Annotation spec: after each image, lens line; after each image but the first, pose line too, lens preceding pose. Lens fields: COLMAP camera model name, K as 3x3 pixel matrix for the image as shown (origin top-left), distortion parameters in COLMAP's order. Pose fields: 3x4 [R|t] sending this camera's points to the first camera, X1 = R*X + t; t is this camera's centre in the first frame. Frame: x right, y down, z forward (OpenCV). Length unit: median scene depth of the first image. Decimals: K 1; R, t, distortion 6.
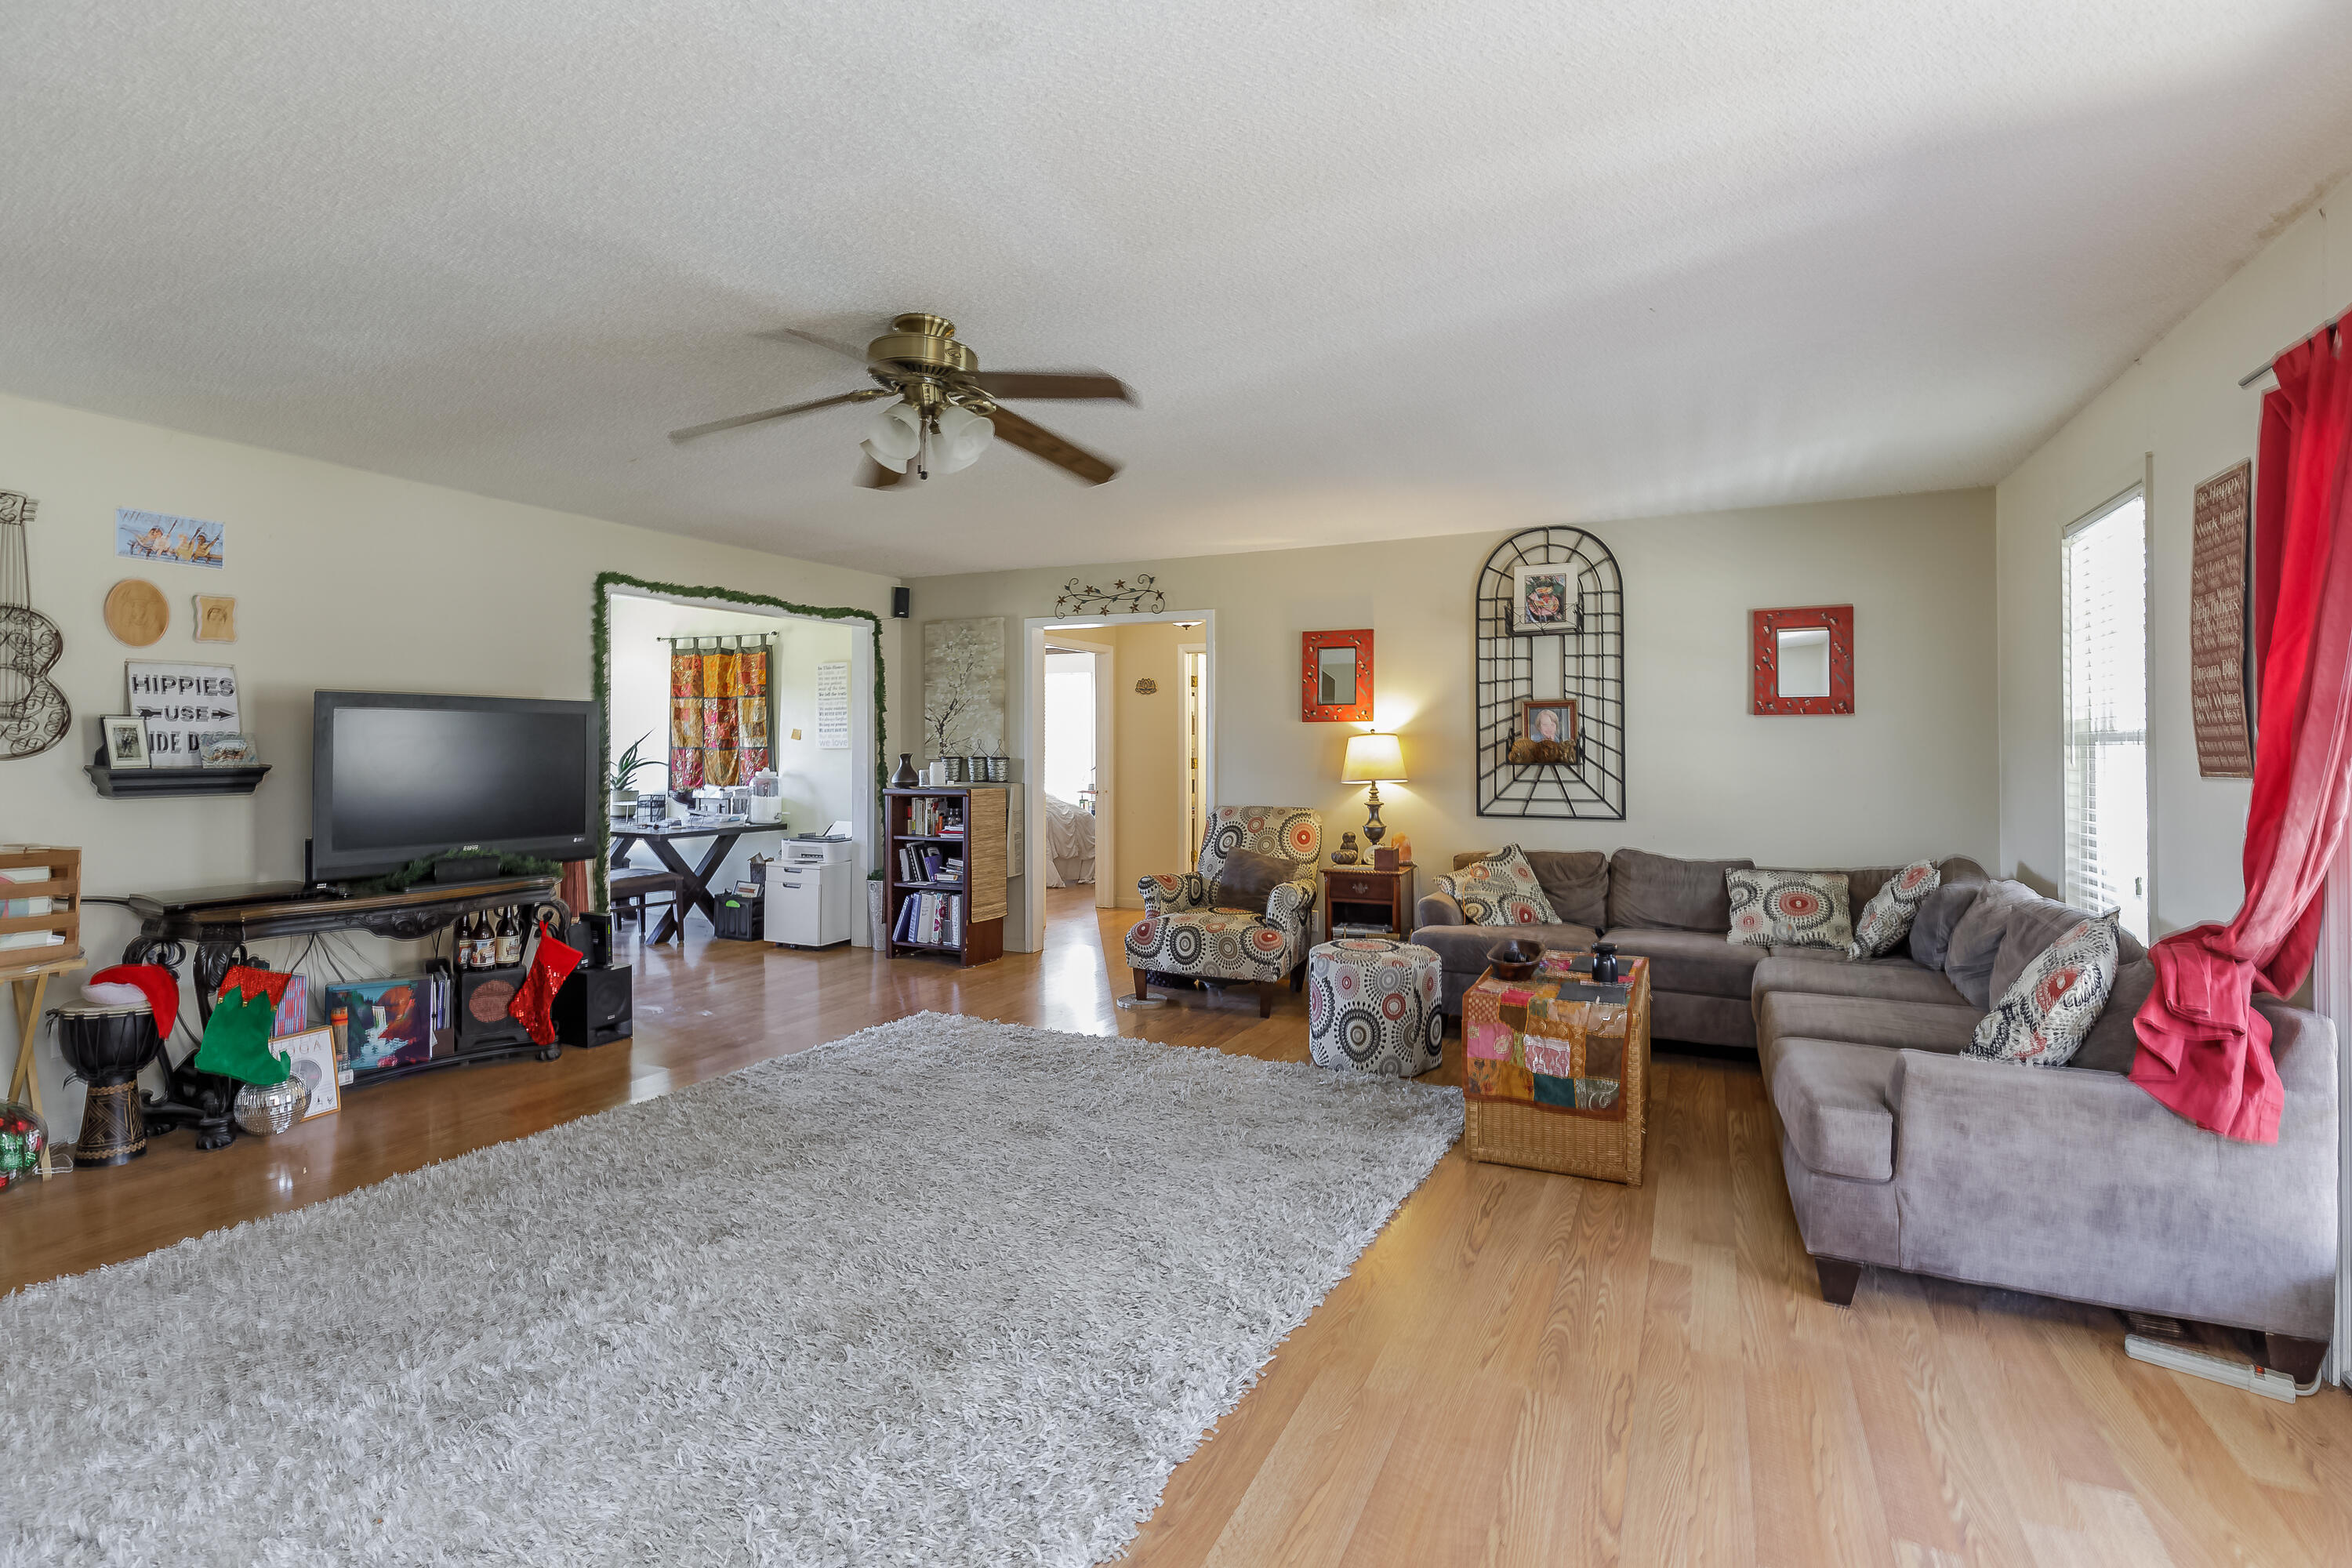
lens RADIAL K [[1079.7, 0, 1170.1], [0, 1079.7, 726.8], [0, 0, 1]] dist [0.002474, -0.000015]
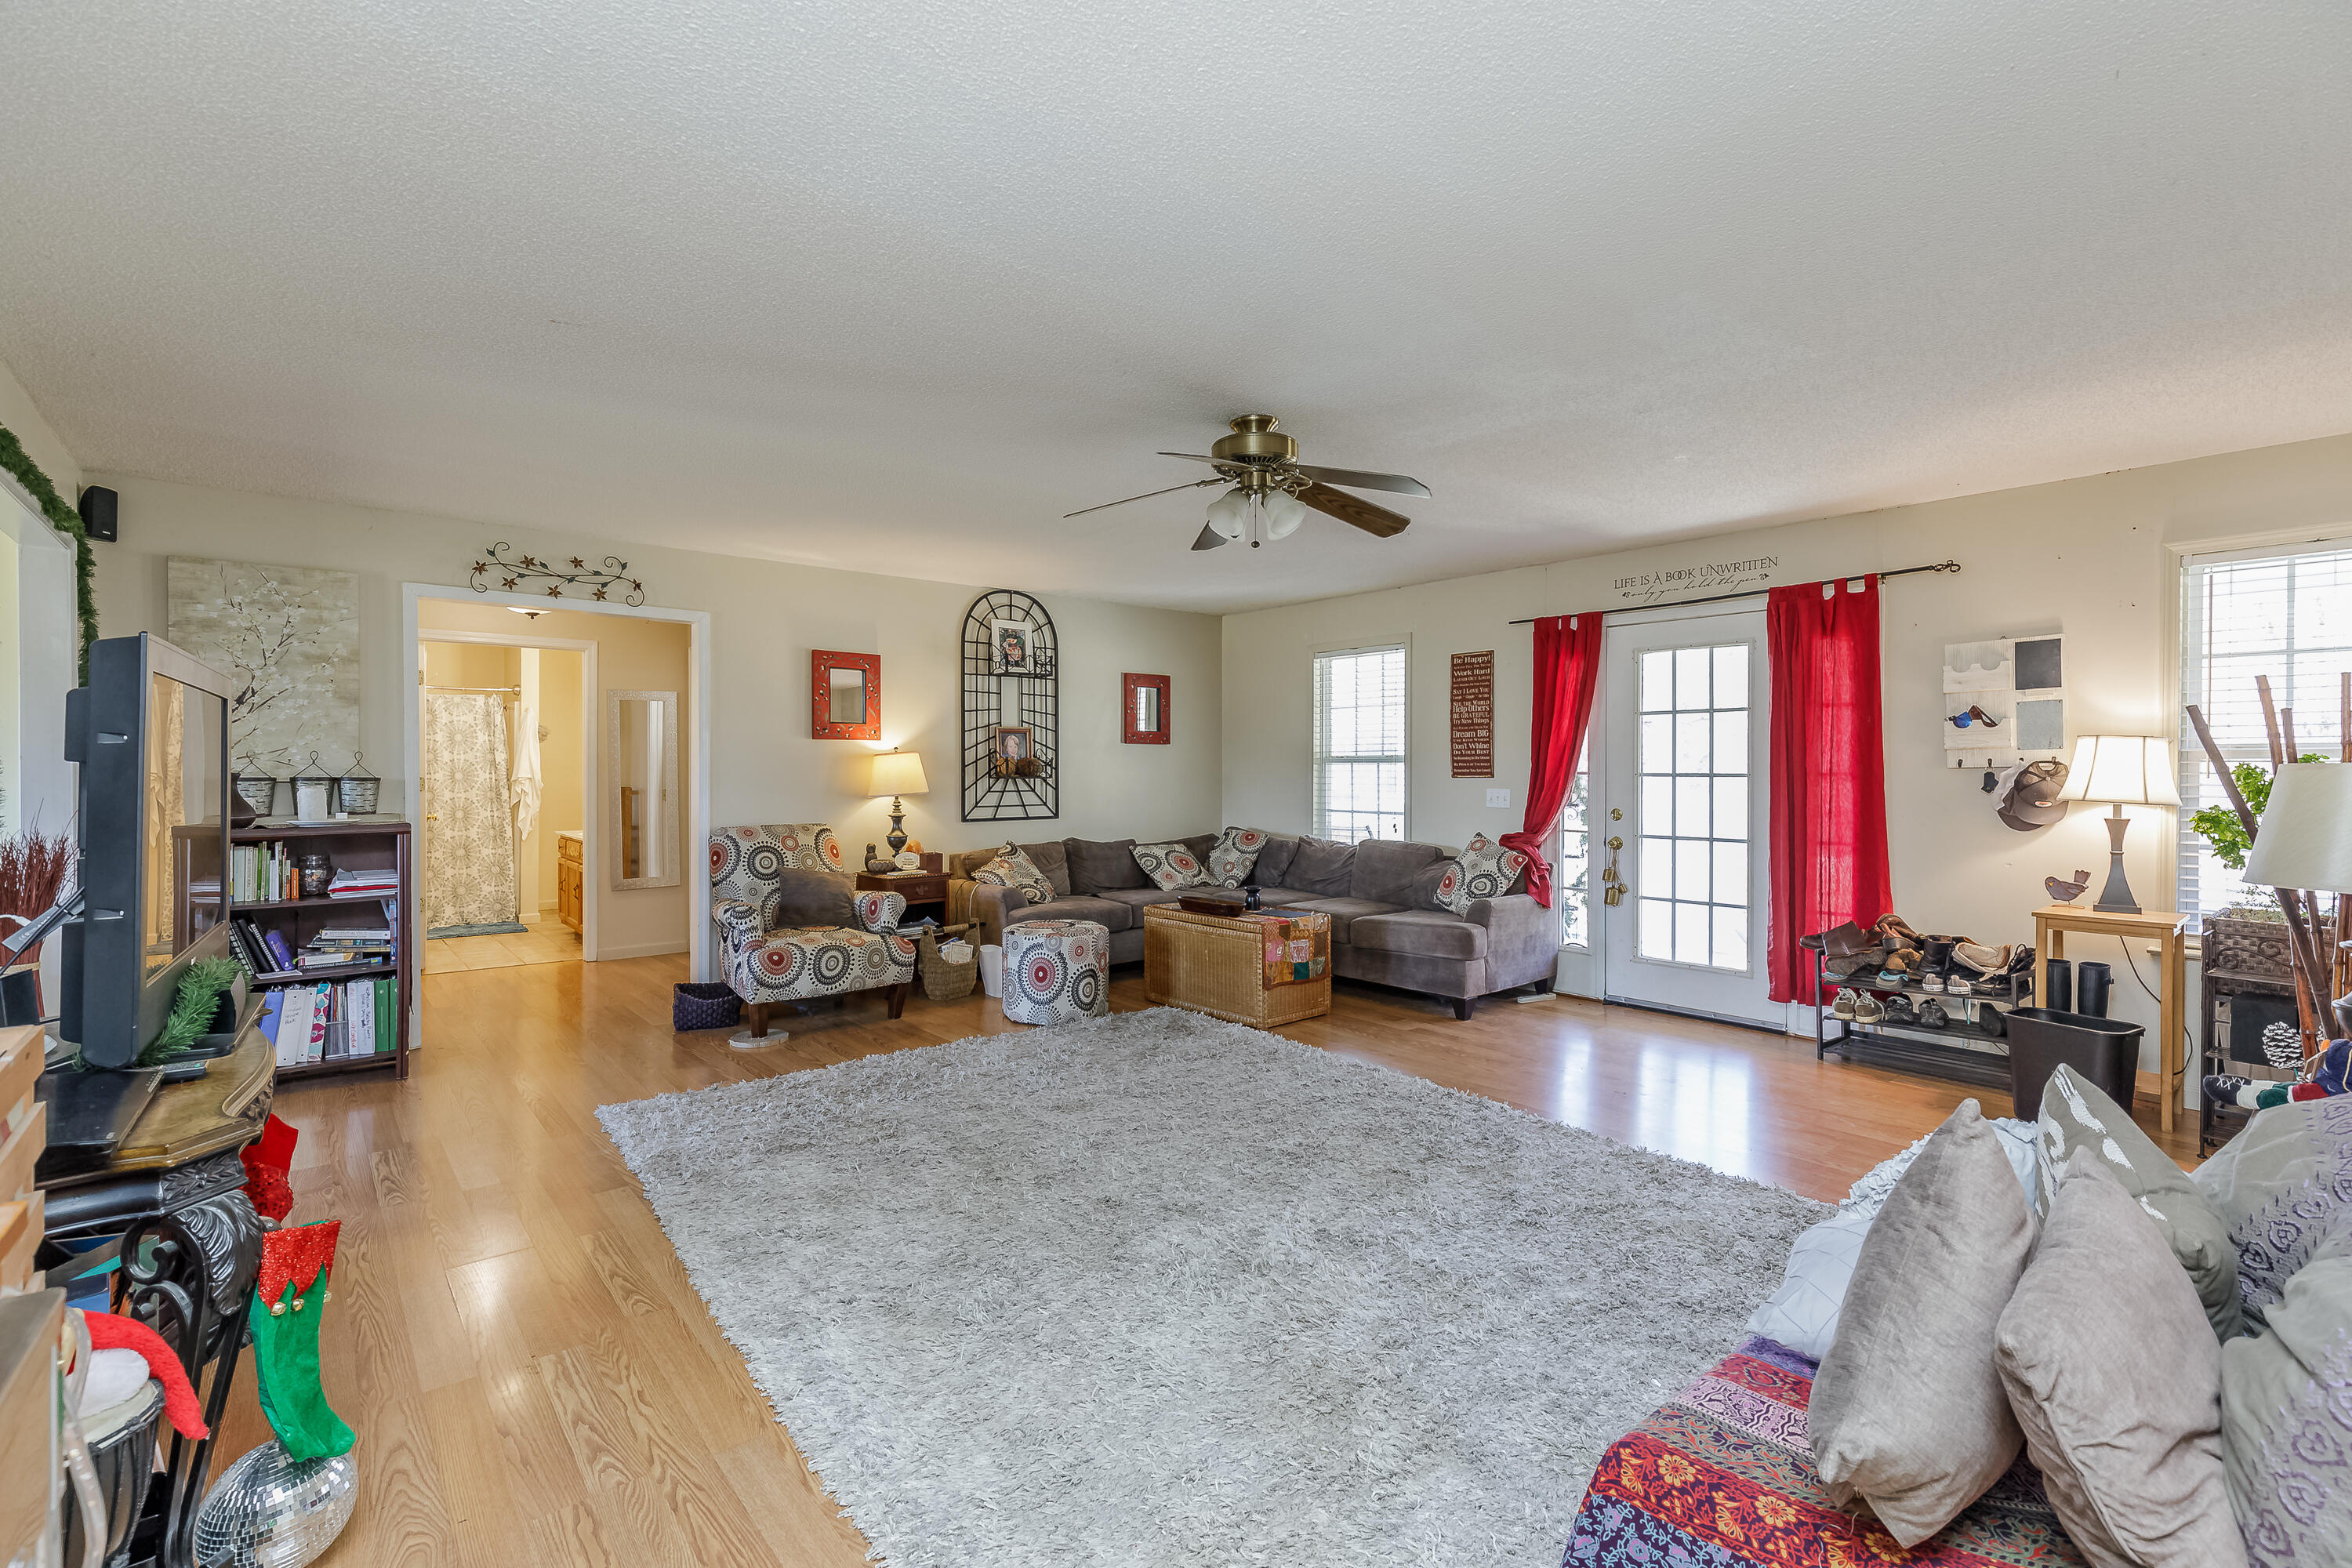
lens RADIAL K [[1079.6, 0, 1168.4], [0, 1079.6, 767.6], [0, 0, 1]] dist [0.002941, 0.000228]
pose [[0.398938, -0.000094, 0.916978, -0.739003], [-0.016968, 0.999828, 0.007485, 0.010112], [-0.916821, -0.018545, 0.398868, 0.319386]]
